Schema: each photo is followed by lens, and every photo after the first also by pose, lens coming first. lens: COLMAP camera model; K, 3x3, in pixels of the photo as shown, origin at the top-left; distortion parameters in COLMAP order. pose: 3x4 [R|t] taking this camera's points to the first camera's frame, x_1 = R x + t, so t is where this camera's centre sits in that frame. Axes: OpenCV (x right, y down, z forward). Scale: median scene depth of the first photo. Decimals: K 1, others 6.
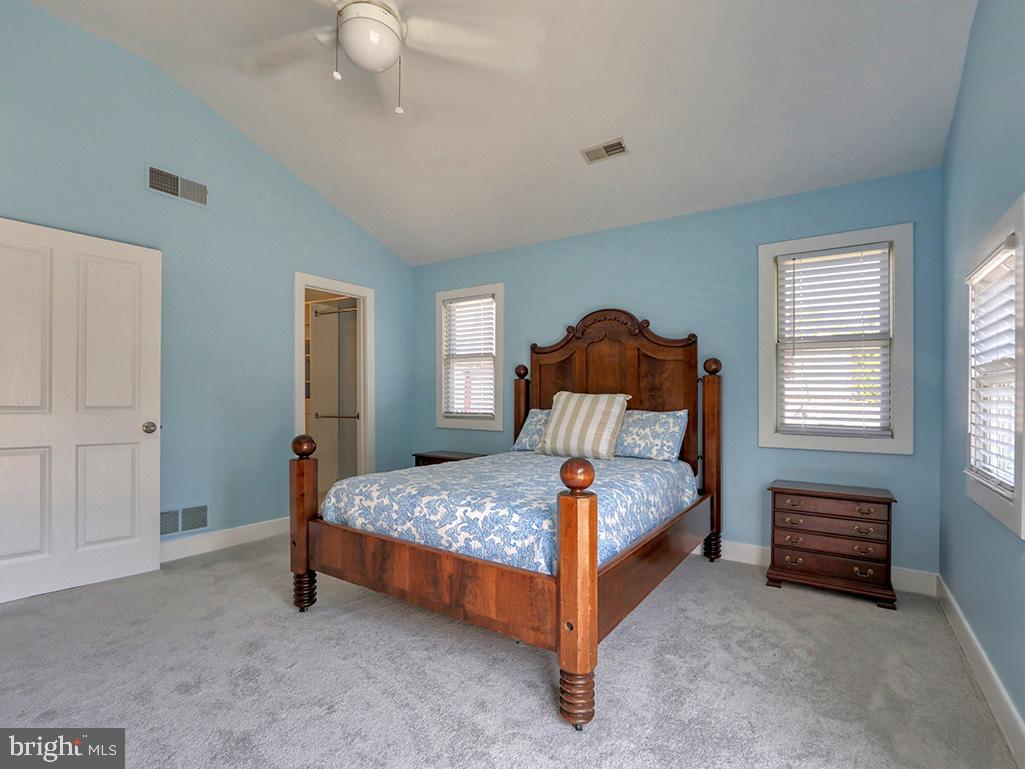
lens RADIAL K [[497.8, 0, 500.4], [0, 497.8, 400.1], [0, 0, 1]] dist [-0.015403, 0.000224]
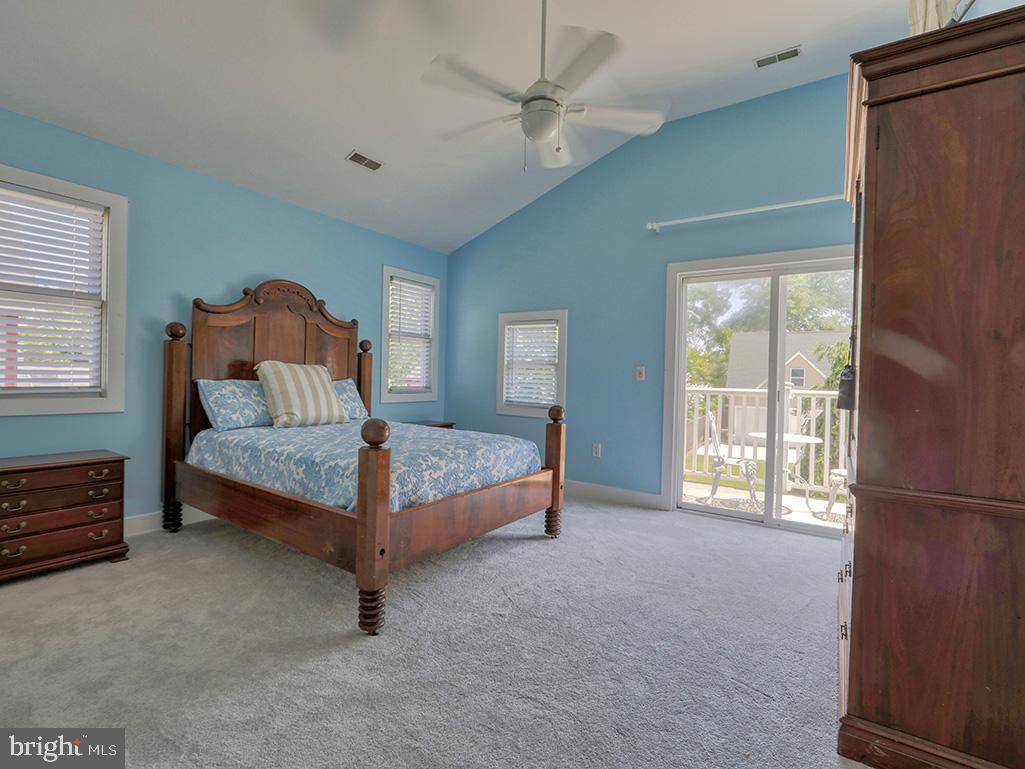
lens RADIAL K [[497.8, 0, 500.4], [0, 497.8, 400.1], [0, 0, 1]] dist [-0.015403, 0.000224]
pose [[-0.007065, -0.062408, 0.998026, -1.054422], [-0.025715, 0.997732, 0.062208, -0.014248], [-0.999644, -0.025224, -0.008654, 0.709473]]
